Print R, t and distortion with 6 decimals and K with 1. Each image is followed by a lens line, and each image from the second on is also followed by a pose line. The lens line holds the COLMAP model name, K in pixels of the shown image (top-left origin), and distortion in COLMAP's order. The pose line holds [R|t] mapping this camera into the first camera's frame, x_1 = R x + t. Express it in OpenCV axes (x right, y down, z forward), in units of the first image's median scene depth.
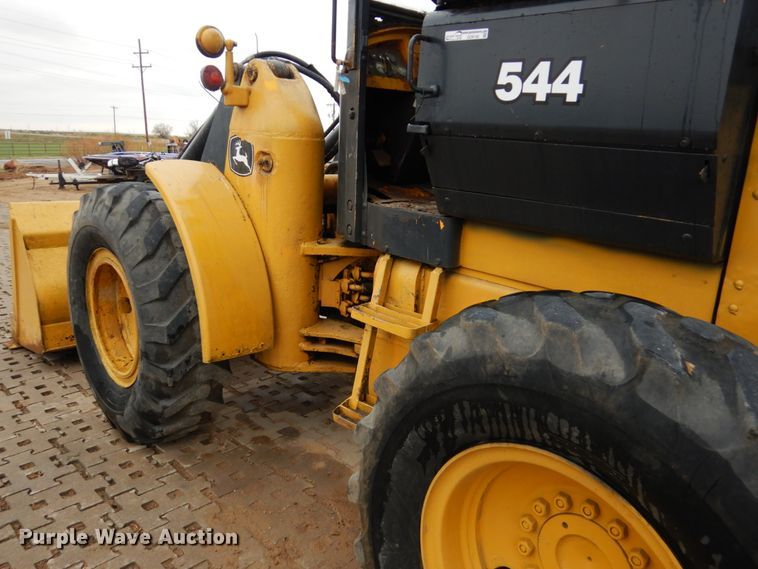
lens RADIAL K [[587.1, 0, 372.7], [0, 587.1, 279.4], [0, 0, 1]] dist [0.013951, -0.014795]
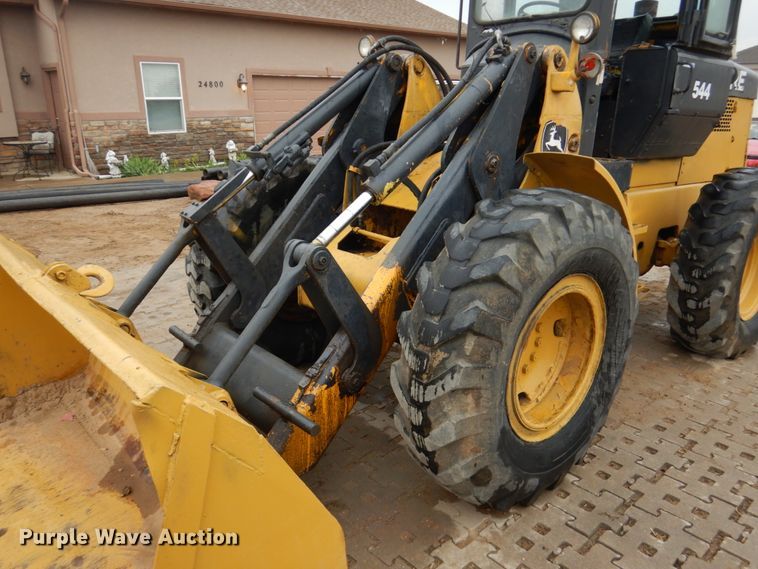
lens RADIAL K [[587.1, 0, 372.3], [0, 587.1, 281.4], [0, 0, 1]] dist [0.013951, -0.014795]
pose [[0.043688, -0.321295, 0.945971, -1.298779], [0.220382, 0.926649, 0.304555, -0.368193], [-0.974435, 0.195170, 0.111291, 1.253924]]
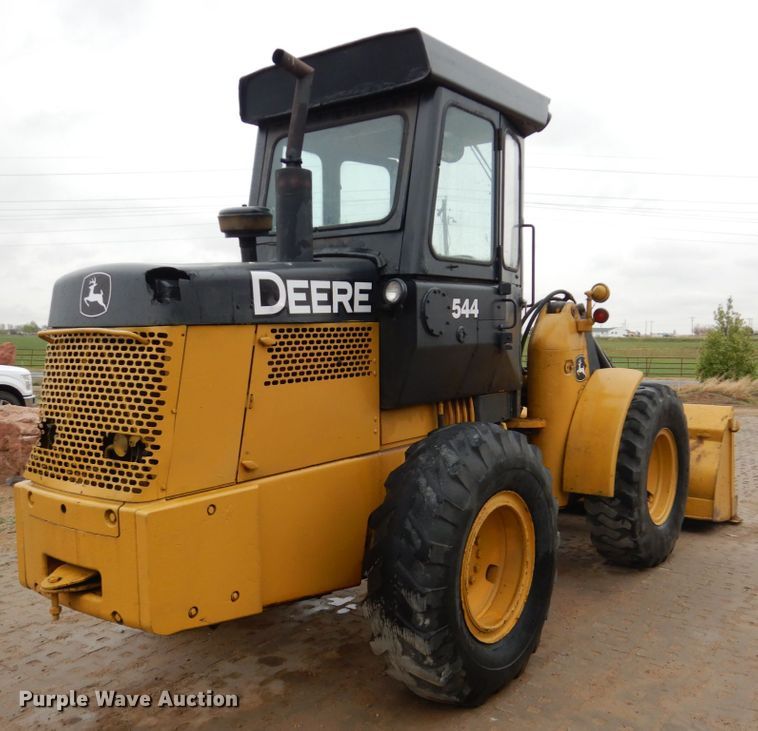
lens RADIAL K [[770.3, 0, 402.4], [0, 770.3, 402.6], [0, 0, 1]] dist [0.002563, 0.000000]
pose [[-0.245515, -0.160004, 0.956097, -0.826451], [0.238672, 0.945946, 0.219593, -0.258740], [-0.939552, 0.282107, -0.194055, 0.542528]]
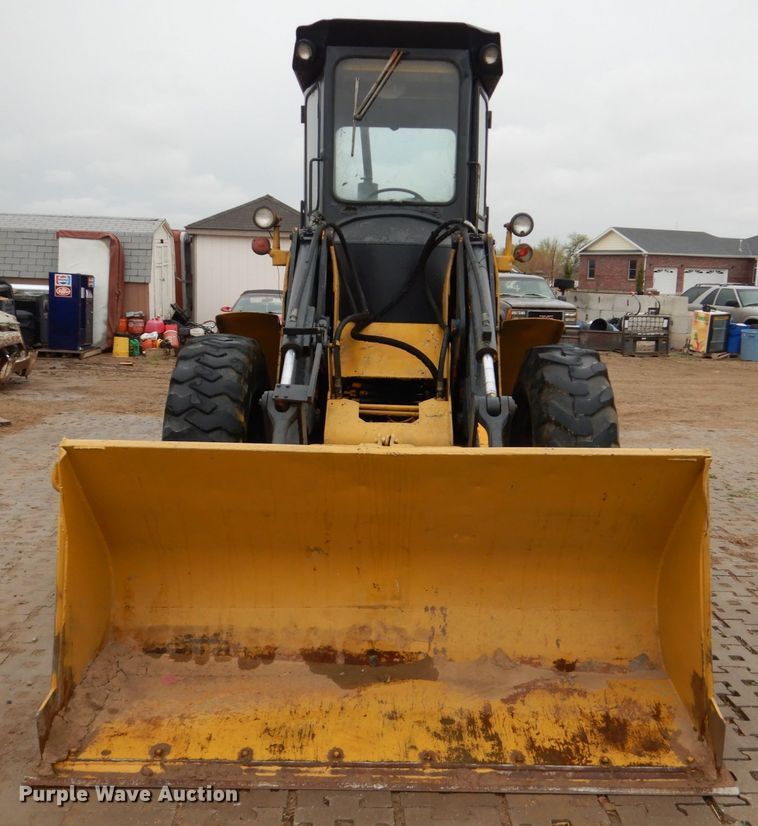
lens RADIAL K [[908.0, 0, 382.0], [0, 908.0, 420.3], [0, 0, 1]] dist [0.015940, 0.000000]
pose [[-0.719871, -0.152874, 0.677064, -1.395796], [0.113865, 0.936221, 0.332453, -0.664086], [-0.684705, 0.316417, -0.656551, 2.522164]]
